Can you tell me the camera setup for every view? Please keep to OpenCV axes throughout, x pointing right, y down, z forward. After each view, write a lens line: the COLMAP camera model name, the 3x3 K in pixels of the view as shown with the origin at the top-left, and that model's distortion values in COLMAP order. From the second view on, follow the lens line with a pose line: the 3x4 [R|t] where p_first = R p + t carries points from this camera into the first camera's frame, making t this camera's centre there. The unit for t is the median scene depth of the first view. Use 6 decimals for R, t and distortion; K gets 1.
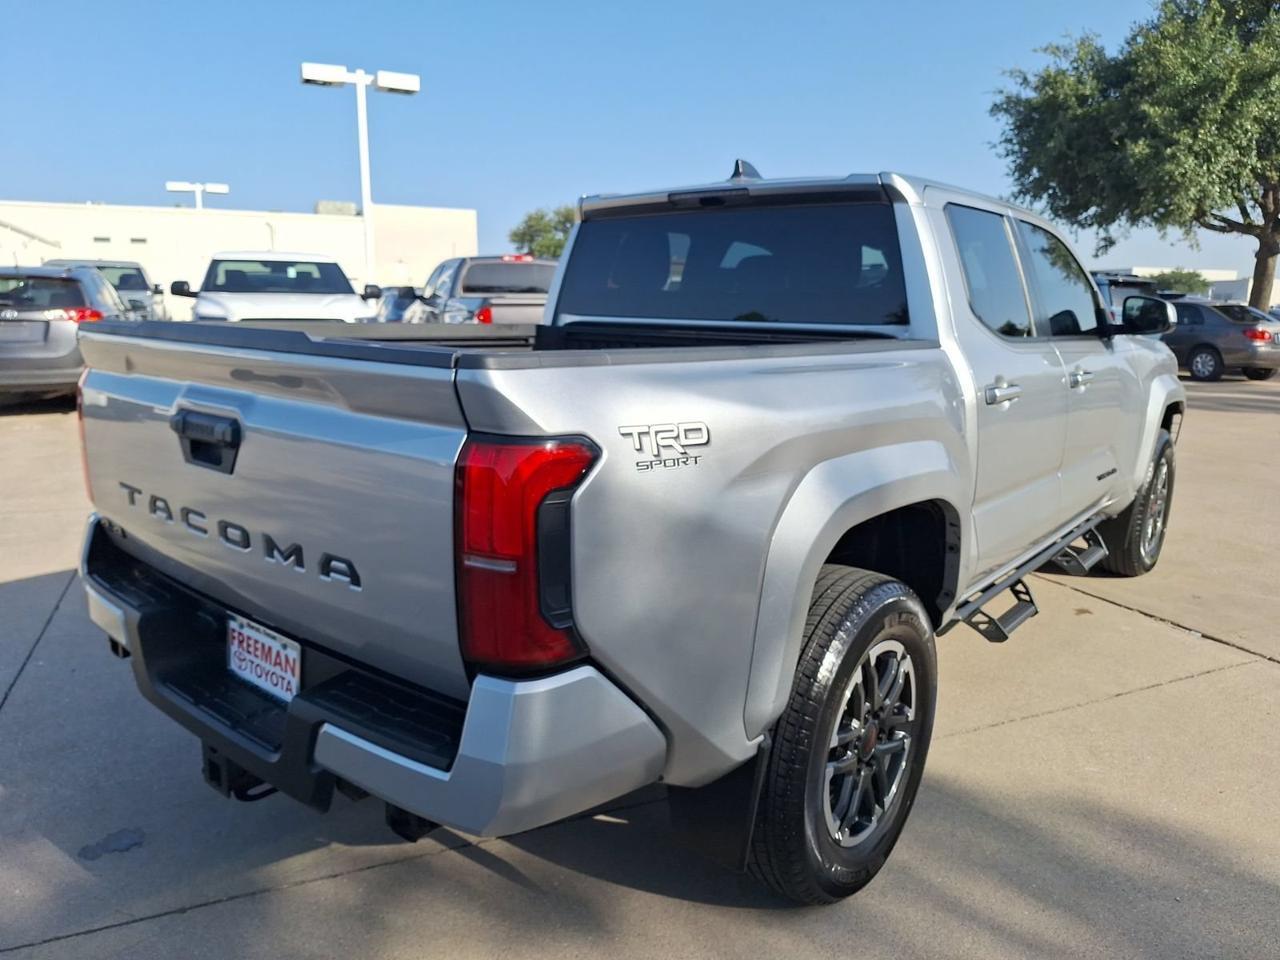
lens RADIAL K [[907.4, 0, 643.9], [0, 907.4, 467.7], [0, 0, 1]] dist [0.010815, 0.003074]
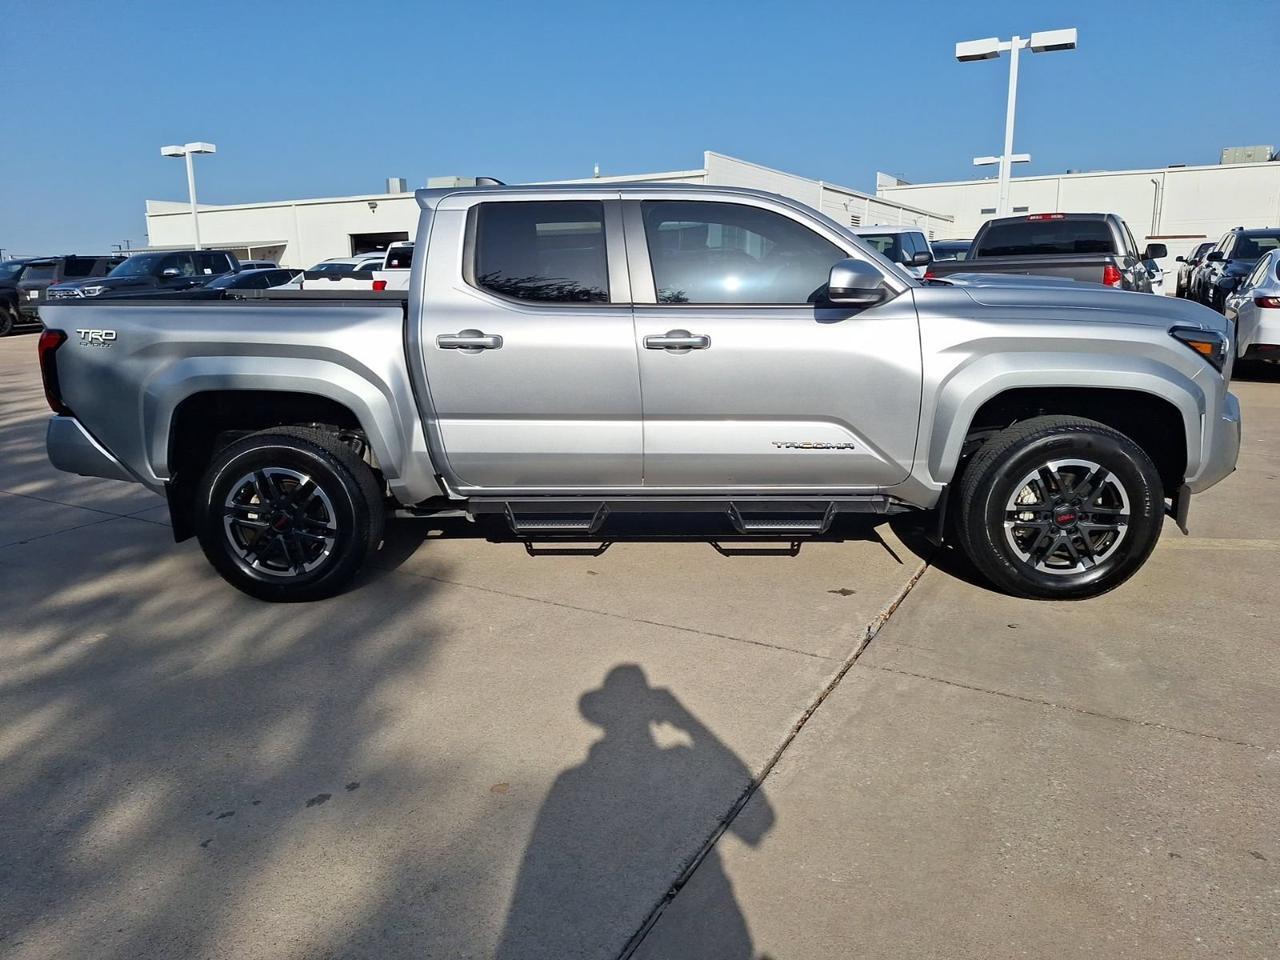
lens RADIAL K [[878.5, 0, 640.0], [0, 878.5, 480.0], [0, 0, 1]] dist [0.064103, -0.064530]
pose [[0.598584, 0.170660, -0.782670, 0.301837], [-0.125541, 0.984955, 0.118754, -0.012426], [0.791162, 0.027172, 0.611003, 0.070335]]
